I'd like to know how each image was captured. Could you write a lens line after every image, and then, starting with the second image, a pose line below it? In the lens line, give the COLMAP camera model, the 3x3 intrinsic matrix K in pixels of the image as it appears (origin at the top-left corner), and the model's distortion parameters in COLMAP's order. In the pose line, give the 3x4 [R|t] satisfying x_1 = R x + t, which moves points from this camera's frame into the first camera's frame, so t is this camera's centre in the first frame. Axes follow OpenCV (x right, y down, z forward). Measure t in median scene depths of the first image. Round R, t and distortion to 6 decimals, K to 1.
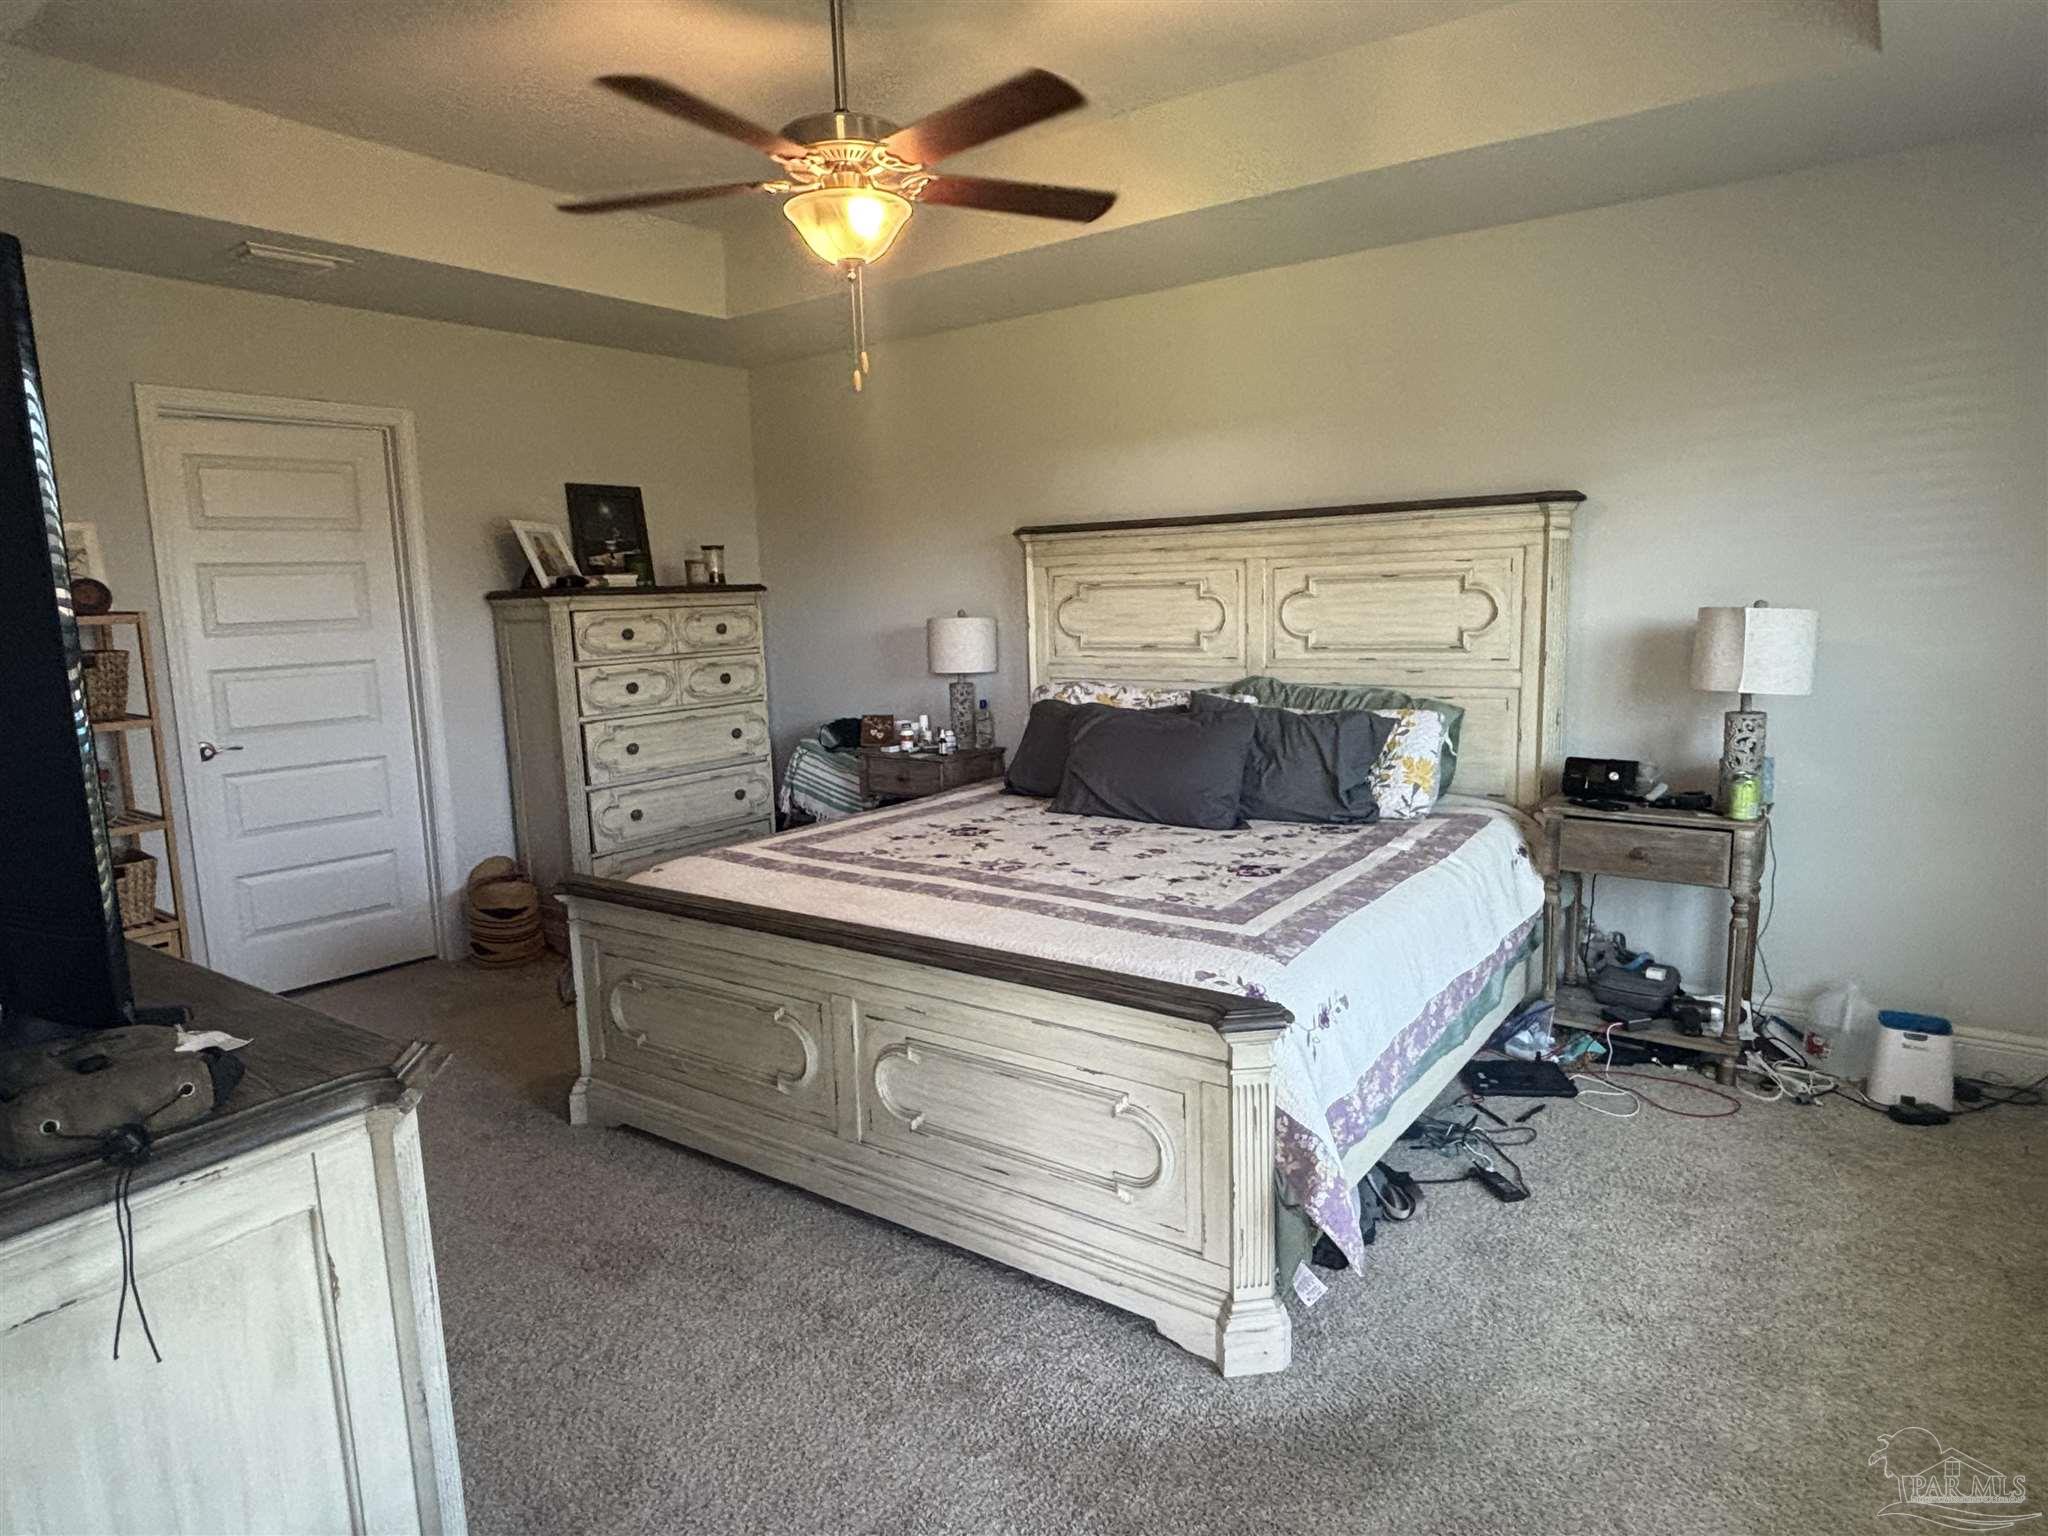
lens RADIAL K [[1226.1, 0, 1019.6], [0, 1226.1, 779.9], [0, 0, 1]] dist [0.004767, -0.012828]
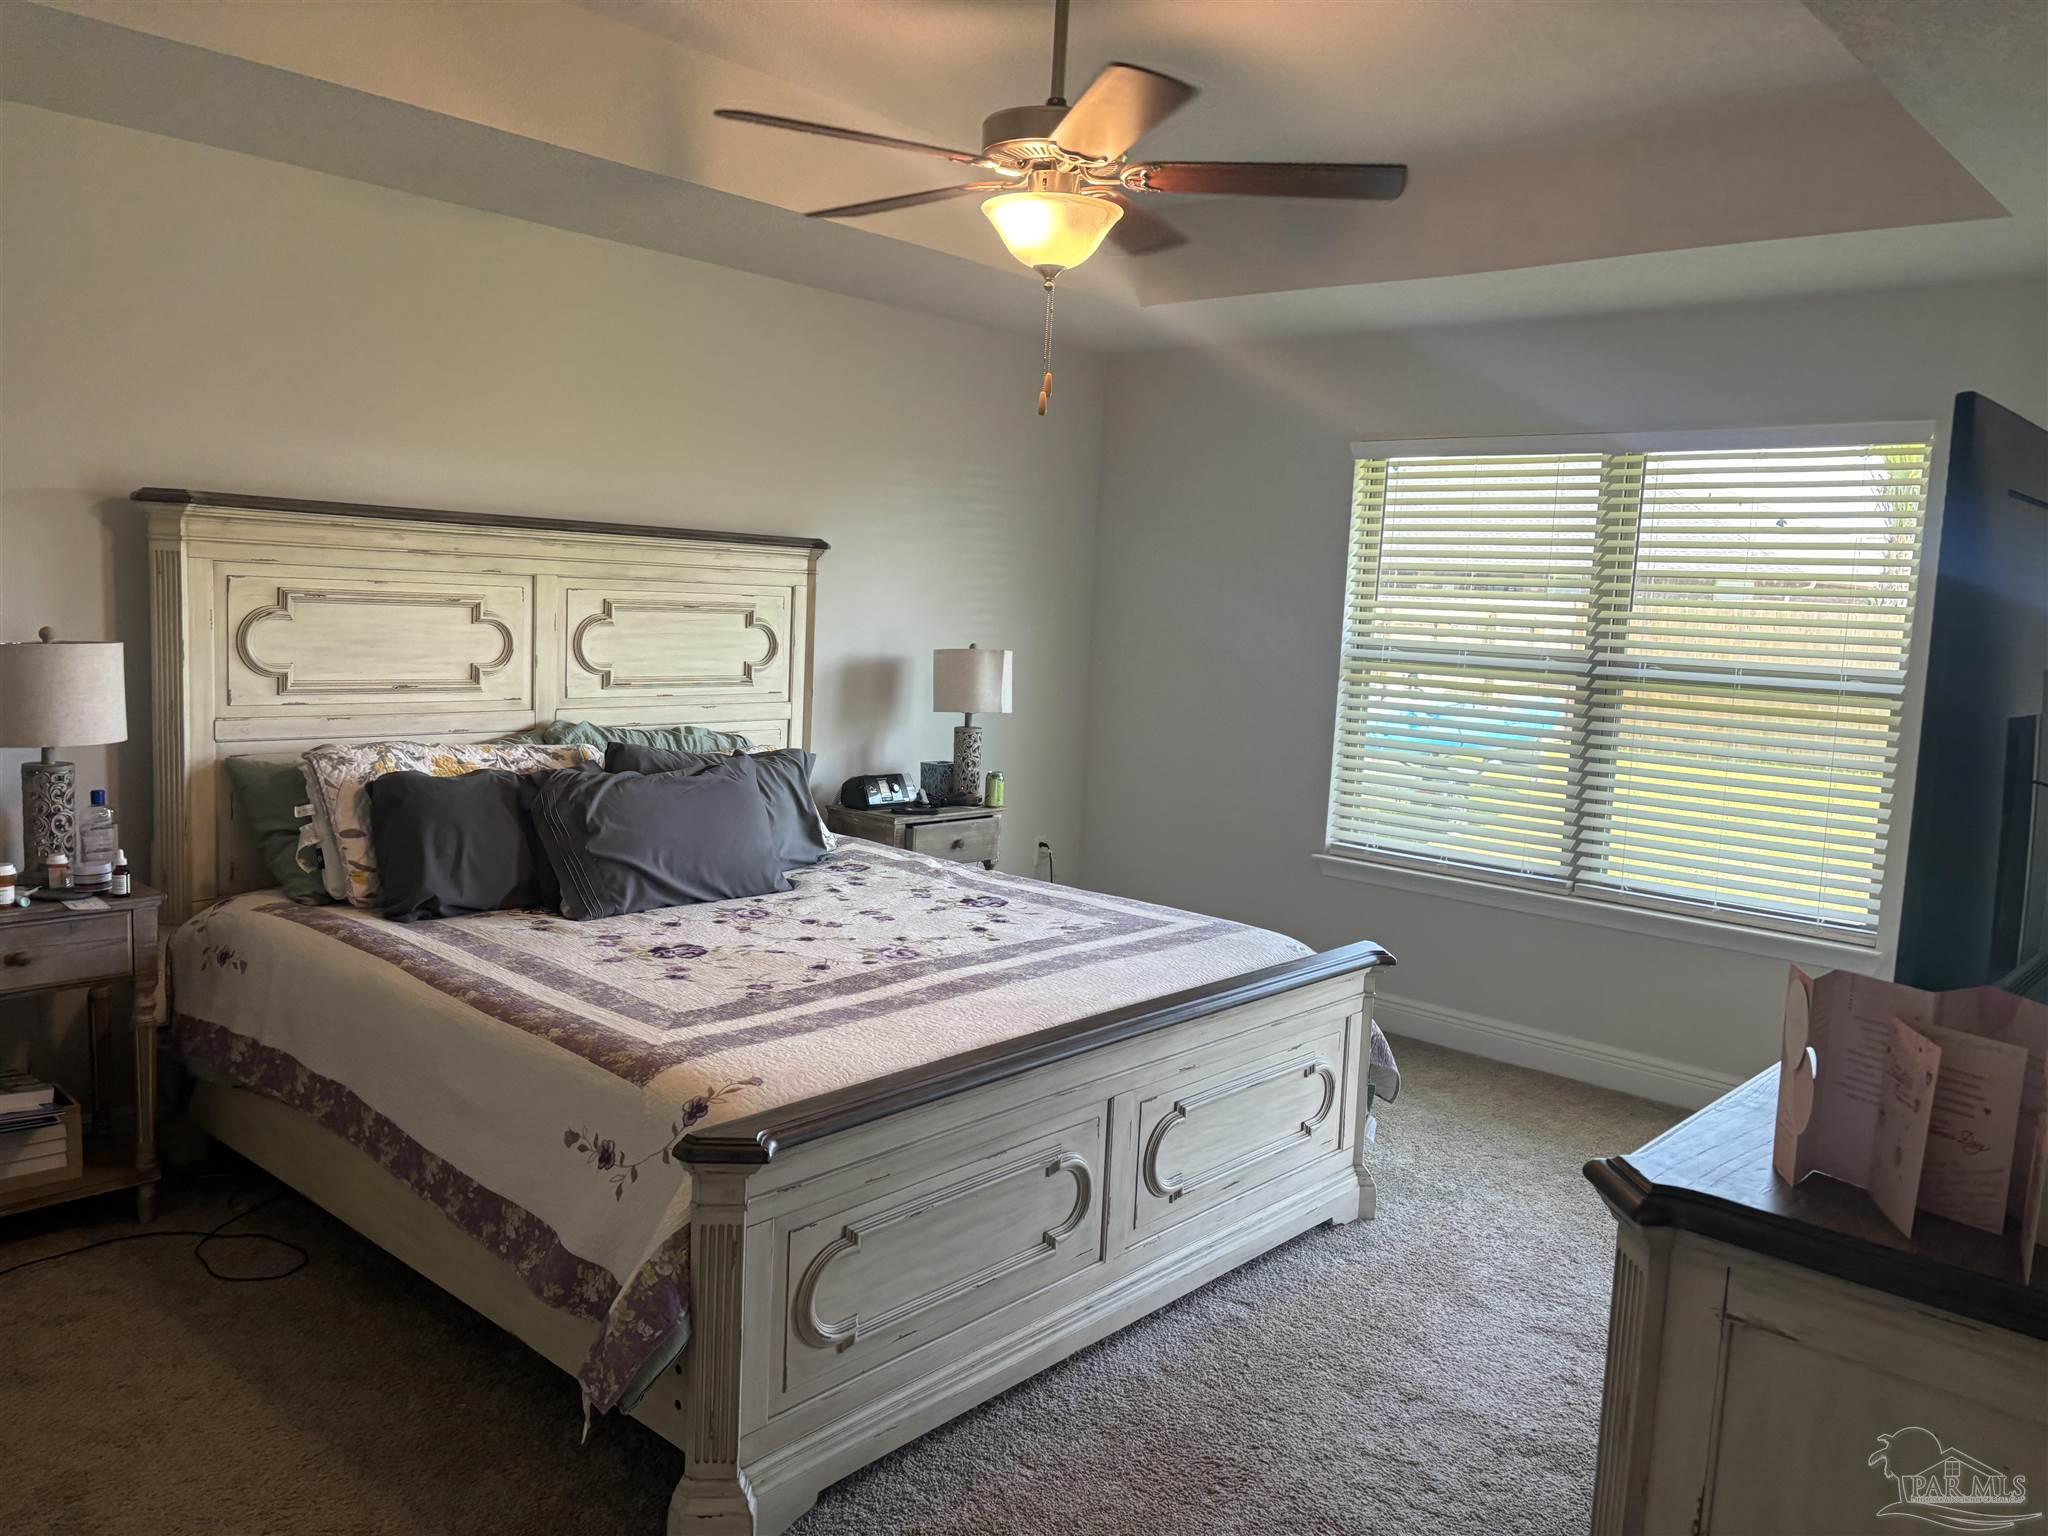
lens RADIAL K [[1542.5, 0, 1016.8], [0, 1542.5, 781.0], [0, 0, 1]] dist [0.034663, -0.000251]
pose [[0.089141, -0.090476, 0.991901, -0.823439], [0.101283, 0.991527, 0.081340, -0.099966], [-0.990856, 0.093212, 0.097549, 0.618881]]
